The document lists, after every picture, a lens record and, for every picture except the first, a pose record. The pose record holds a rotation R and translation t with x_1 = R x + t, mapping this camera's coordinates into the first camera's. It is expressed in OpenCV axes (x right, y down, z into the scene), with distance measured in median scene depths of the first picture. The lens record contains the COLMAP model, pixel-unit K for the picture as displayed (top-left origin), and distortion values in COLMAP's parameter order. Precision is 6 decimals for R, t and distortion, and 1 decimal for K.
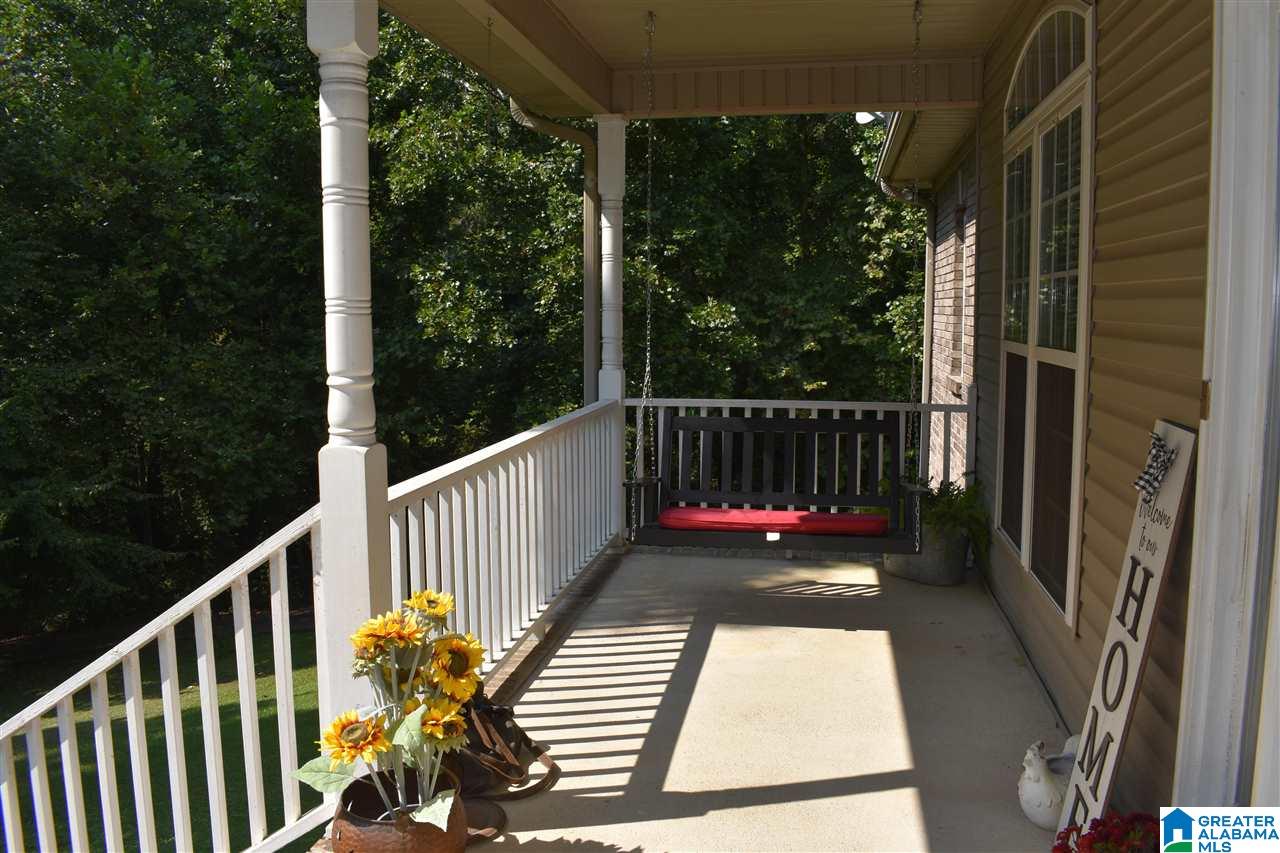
lens RADIAL K [[992.6, 0, 655.5], [0, 992.6, 418.8], [0, 0, 1]] dist [-0.080151, 0.001609]
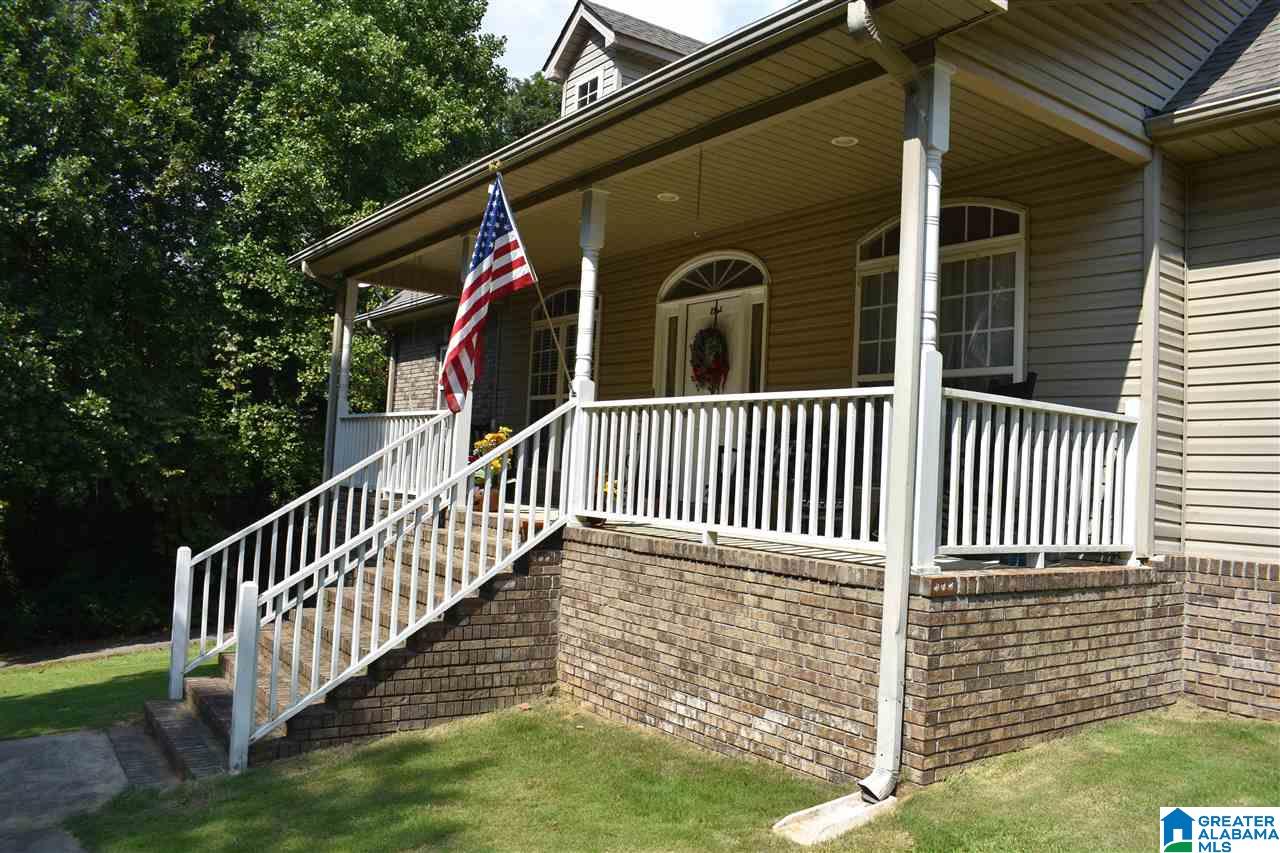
lens RADIAL K [[992.6, 0, 655.5], [0, 992.6, 418.8], [0, 0, 1]] dist [-0.080151, 0.001609]
pose [[0.689318, 0.083585, 0.719621, -1.578886], [0.022219, 0.990415, -0.136322, 0.414743], [-0.724118, 0.109959, 0.680854, -1.247771]]
